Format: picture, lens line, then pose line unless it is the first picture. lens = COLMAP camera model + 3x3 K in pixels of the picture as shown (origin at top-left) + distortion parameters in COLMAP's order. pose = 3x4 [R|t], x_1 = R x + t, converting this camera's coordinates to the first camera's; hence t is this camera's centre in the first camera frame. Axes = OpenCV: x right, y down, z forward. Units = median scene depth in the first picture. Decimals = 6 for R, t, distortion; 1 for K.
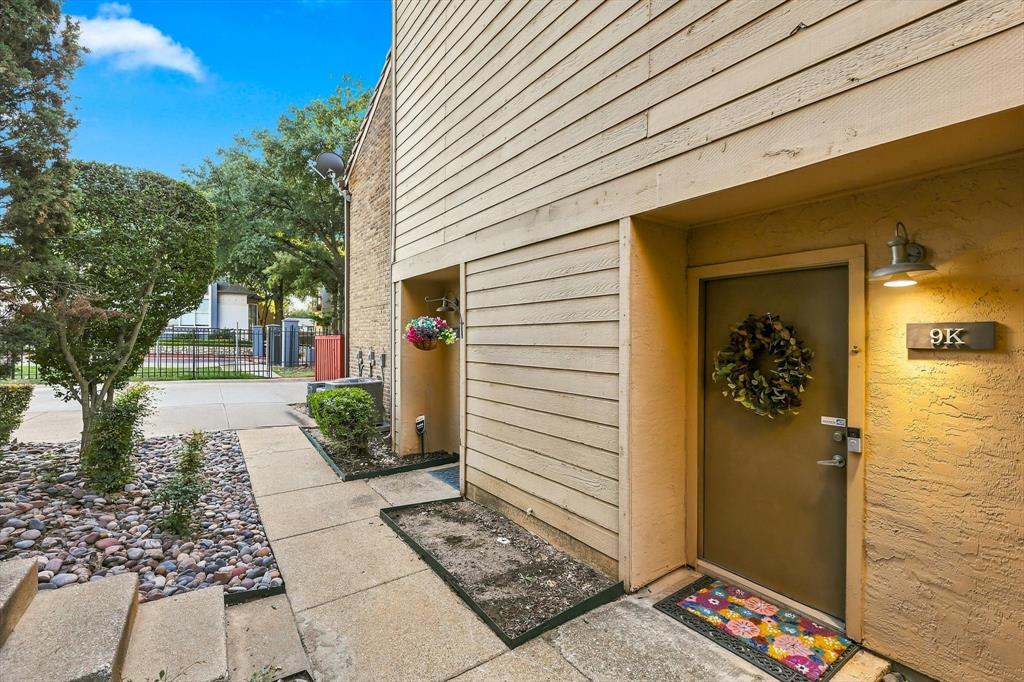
lens RADIAL K [[454.9, 0, 515.2], [0, 454.9, 342.1], [0, 0, 1]] dist [0.002047, 0.000390]
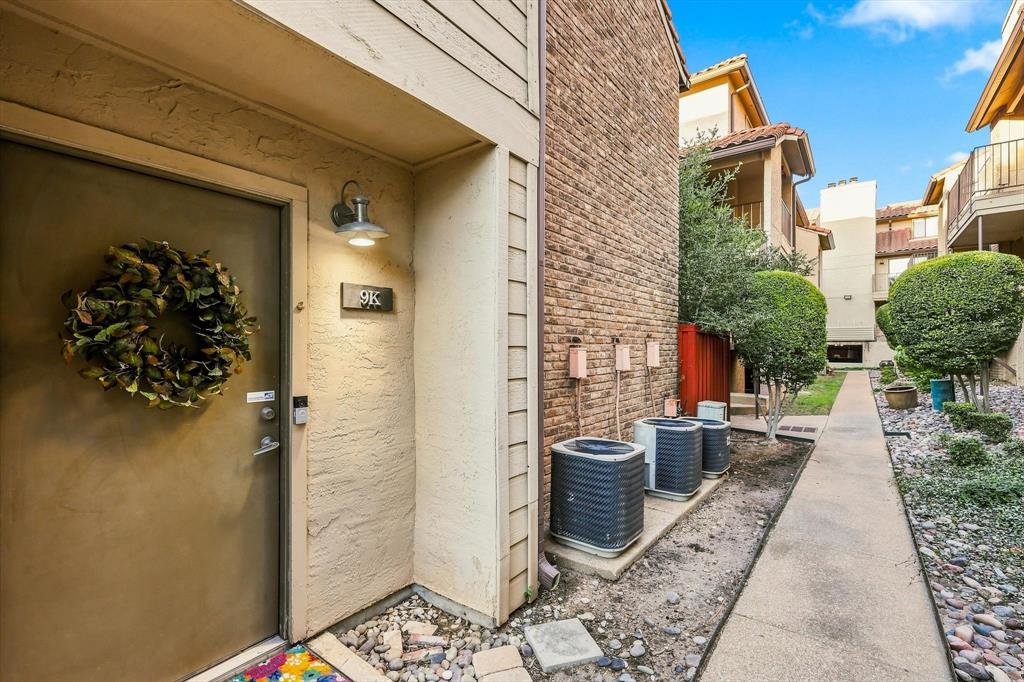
lens RADIAL K [[454.9, 0, 515.2], [0, 454.9, 342.1], [0, 0, 1]] dist [0.002047, 0.000390]
pose [[-0.305400, -0.007897, 0.952192, -0.229020], [-0.001664, 0.999969, 0.007760, 0.085123], [-0.952223, 0.000786, -0.305403, 0.967036]]
